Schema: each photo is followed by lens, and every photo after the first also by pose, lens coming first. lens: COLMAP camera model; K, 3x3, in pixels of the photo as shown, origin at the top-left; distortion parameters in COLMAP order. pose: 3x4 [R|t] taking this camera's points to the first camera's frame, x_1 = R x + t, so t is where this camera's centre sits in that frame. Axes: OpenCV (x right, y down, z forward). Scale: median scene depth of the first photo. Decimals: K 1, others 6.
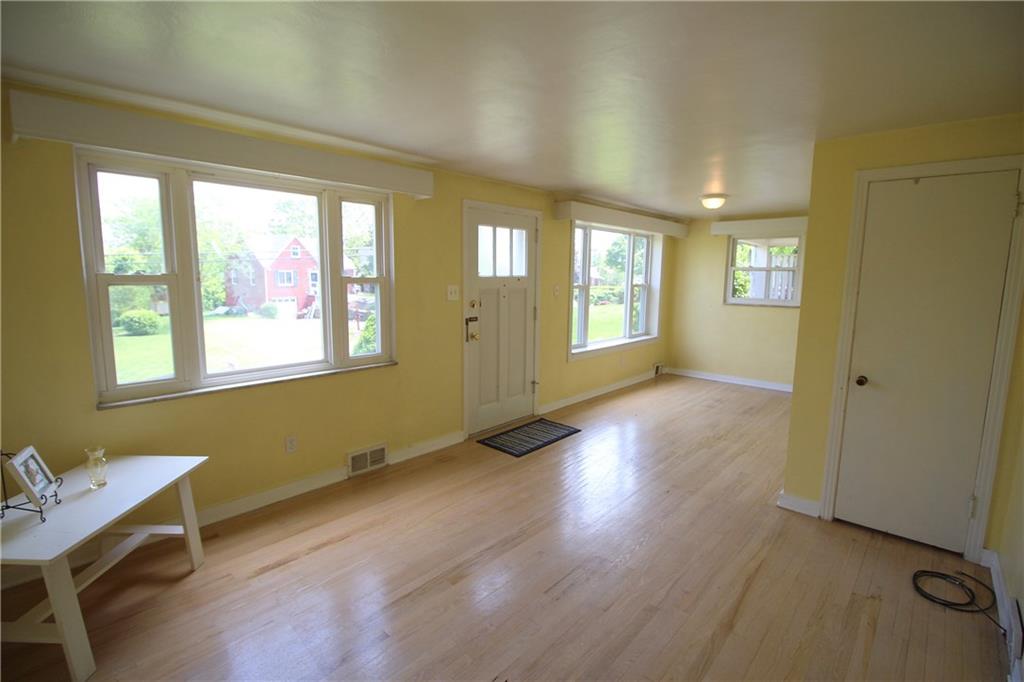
lens RADIAL K [[482.1, 0, 512.1], [0, 482.1, 336.0], [0, 0, 1]] dist [-0.011962, -0.004846]
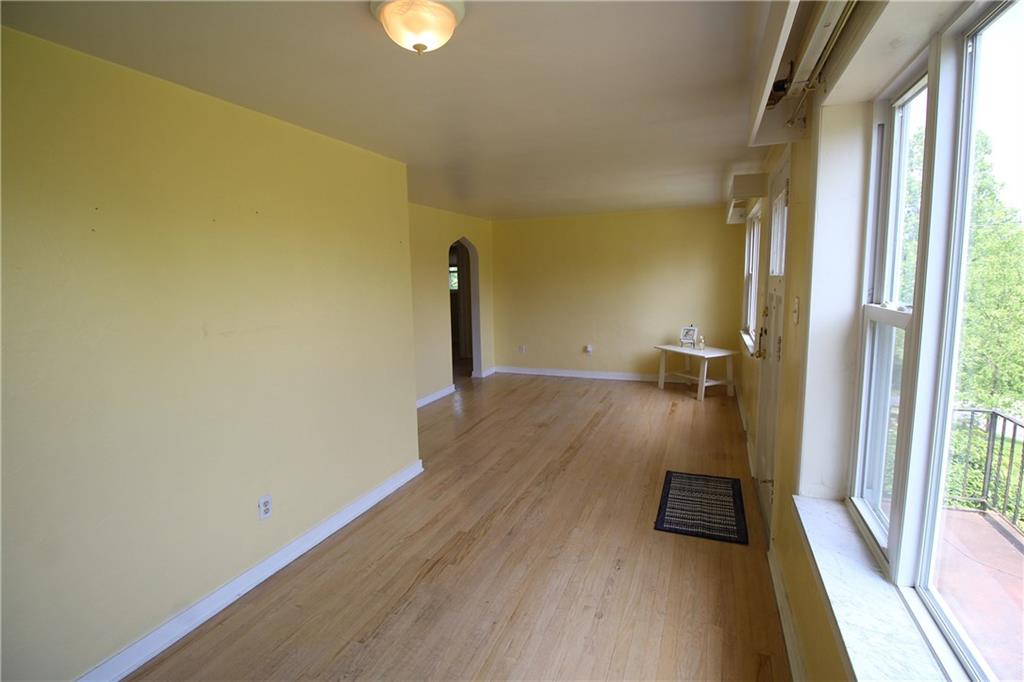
lens RADIAL K [[482.1, 0, 514.8], [0, 482.1, 341.7], [0, 0, 1]] dist [-0.011962, -0.004846]
pose [[-0.936529, 0.055359, -0.346192, 0.535504], [-0.035503, 0.967403, 0.250740, -0.189871], [0.348788, 0.247116, -0.904036, 1.510633]]
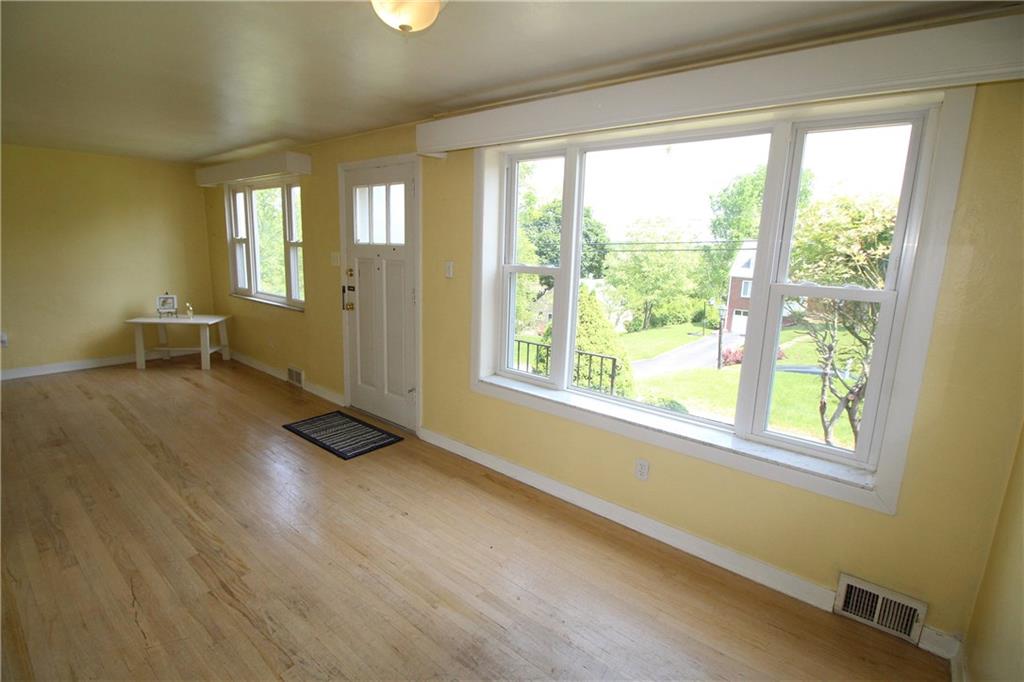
lens RADIAL K [[482.1, 0, 503.8], [0, 482.1, 338.9], [0, 0, 1]] dist [-0.011962, -0.004846]
pose [[0.037958, 0.179843, -0.982963, 0.869868], [-0.163110, 0.971594, 0.171464, -0.147598], [0.985877, 0.153823, 0.066214, 1.222584]]
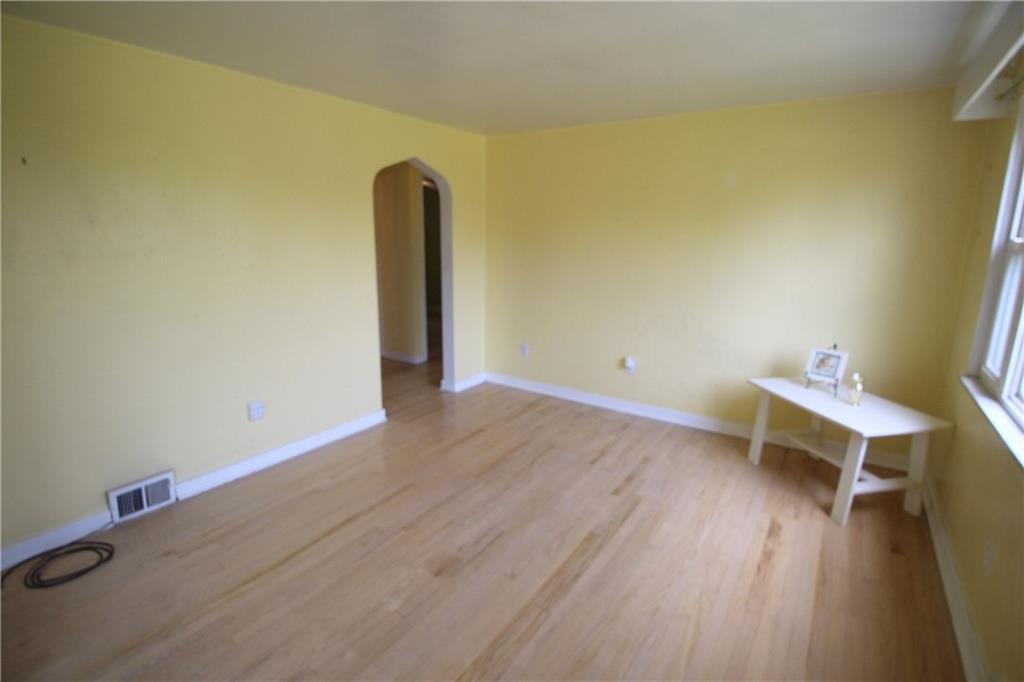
lens RADIAL K [[482.1, 0, 517.3], [0, 482.1, 343.0], [0, 0, 1]] dist [-0.011962, -0.004846]
pose [[-0.988813, 0.008184, -0.148936, 0.100365], [-0.043858, 0.938402, 0.342750, -0.115764], [0.142567, 0.345448, -0.927545, 0.963641]]
